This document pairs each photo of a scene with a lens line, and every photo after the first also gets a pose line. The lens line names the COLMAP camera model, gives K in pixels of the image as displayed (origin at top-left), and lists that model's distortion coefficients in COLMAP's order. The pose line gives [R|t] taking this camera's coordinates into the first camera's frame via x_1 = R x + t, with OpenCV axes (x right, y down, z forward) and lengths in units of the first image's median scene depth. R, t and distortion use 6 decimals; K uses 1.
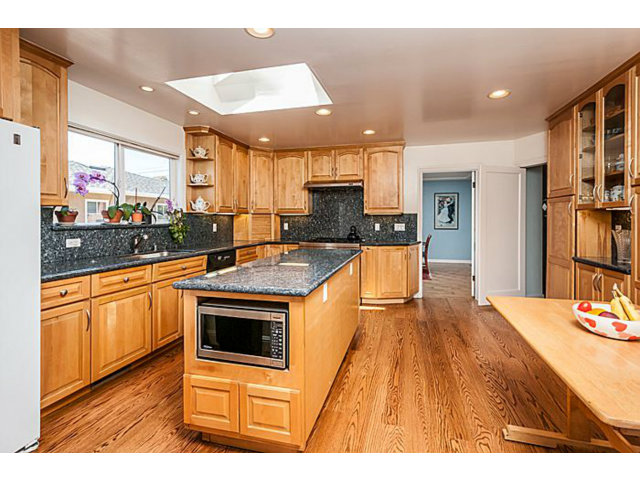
lens RADIAL K [[310.1, 0, 319.4], [0, 310.1, 224.1], [0, 0, 1]] dist [-0.000724, -0.000173]
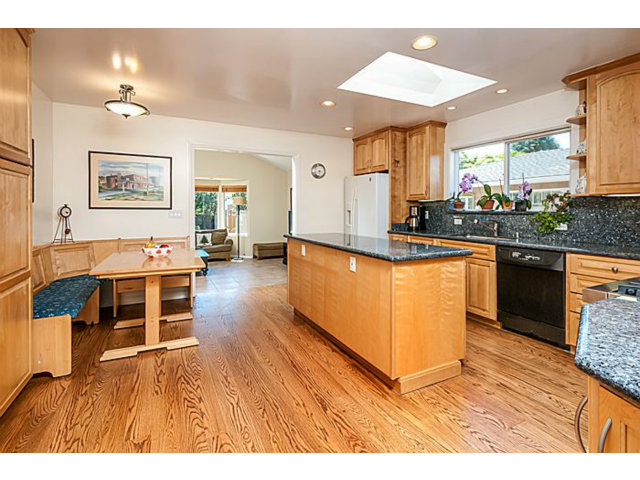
lens RADIAL K [[310.1, 0, 319.4], [0, 310.1, 224.1], [0, 0, 1]] dist [-0.000724, -0.000173]
pose [[-0.744285, 0.025679, -0.667368, 0.790474], [-0.013322, 0.998491, 0.053276, -0.002549], [0.667729, 0.048543, -0.742820, 1.714776]]
